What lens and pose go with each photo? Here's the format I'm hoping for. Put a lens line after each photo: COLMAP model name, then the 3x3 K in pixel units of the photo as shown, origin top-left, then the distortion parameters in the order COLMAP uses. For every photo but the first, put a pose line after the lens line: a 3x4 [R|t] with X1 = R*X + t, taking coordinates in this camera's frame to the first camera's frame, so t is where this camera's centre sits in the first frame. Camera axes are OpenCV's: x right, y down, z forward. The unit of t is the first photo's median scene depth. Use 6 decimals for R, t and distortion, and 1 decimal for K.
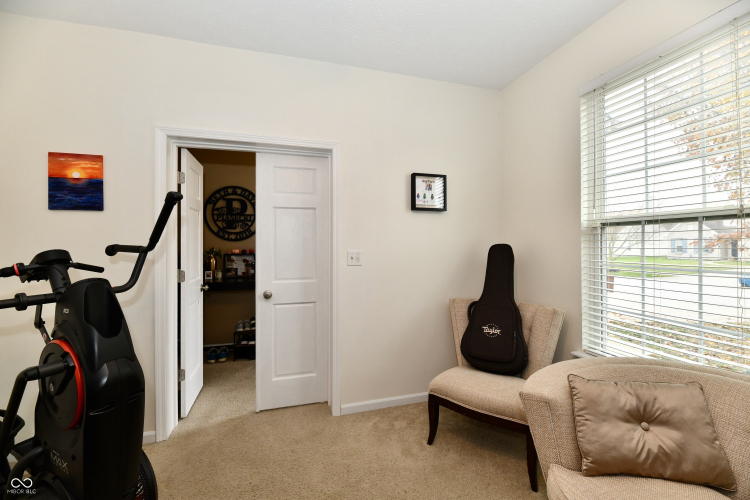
lens RADIAL K [[309.1, 0, 377.5], [0, 309.1, 244.1], [0, 0, 1]] dist [0.001810, -0.003771]
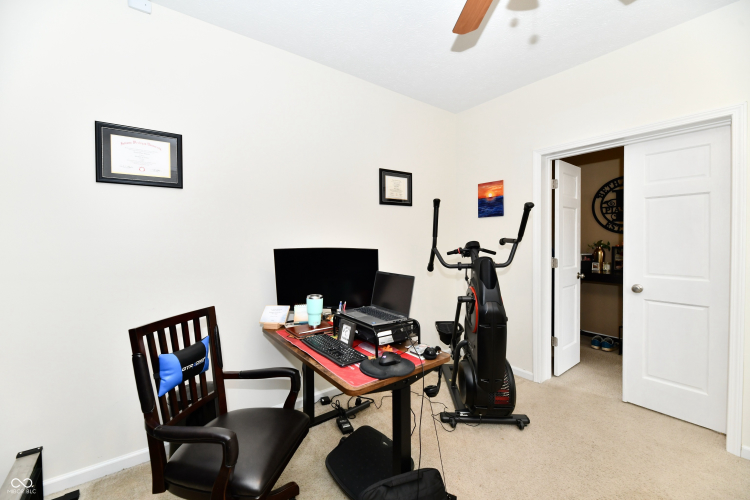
lens RADIAL K [[309.1, 0, 374.1], [0, 309.1, 245.1], [0, 0, 1]] dist [0.001810, -0.003771]
pose [[0.362724, 0.018094, -0.931721, 0.266615], [0.007772, 0.999718, 0.022440, -0.002355], [0.931864, -0.015380, 0.362481, -0.135474]]
